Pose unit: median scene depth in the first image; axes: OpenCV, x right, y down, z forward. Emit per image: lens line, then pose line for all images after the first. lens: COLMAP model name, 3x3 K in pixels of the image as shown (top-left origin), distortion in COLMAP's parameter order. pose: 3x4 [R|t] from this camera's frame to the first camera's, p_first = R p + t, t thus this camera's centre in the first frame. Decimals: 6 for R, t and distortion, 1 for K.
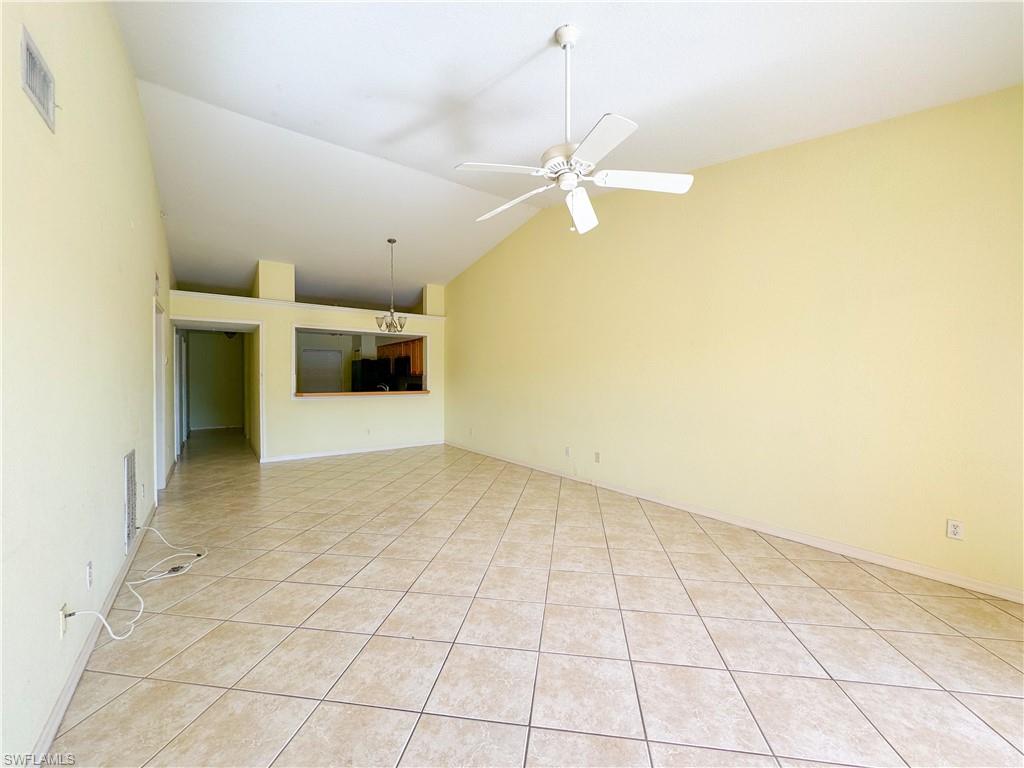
lens RADIAL K [[411.7, 0, 516.1], [0, 411.7, 377.4], [0, 0, 1]] dist [-0.000590, -0.000123]
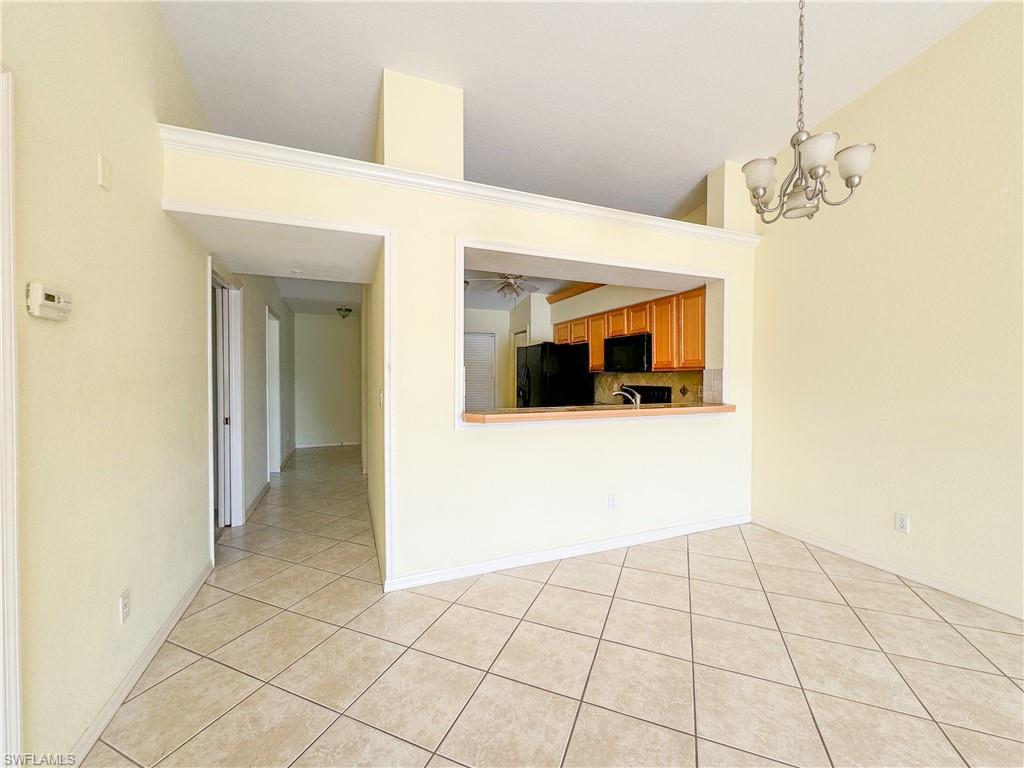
lens RADIAL K [[411.7, 0, 509.1], [0, 411.7, 386.6], [0, 0, 1]] dist [-0.000590, -0.000123]
pose [[0.968720, 0.010163, -0.247950, -0.329015], [-0.003867, 0.999658, 0.025863, 0.001847], [0.248128, -0.024095, 0.968428, 0.519470]]
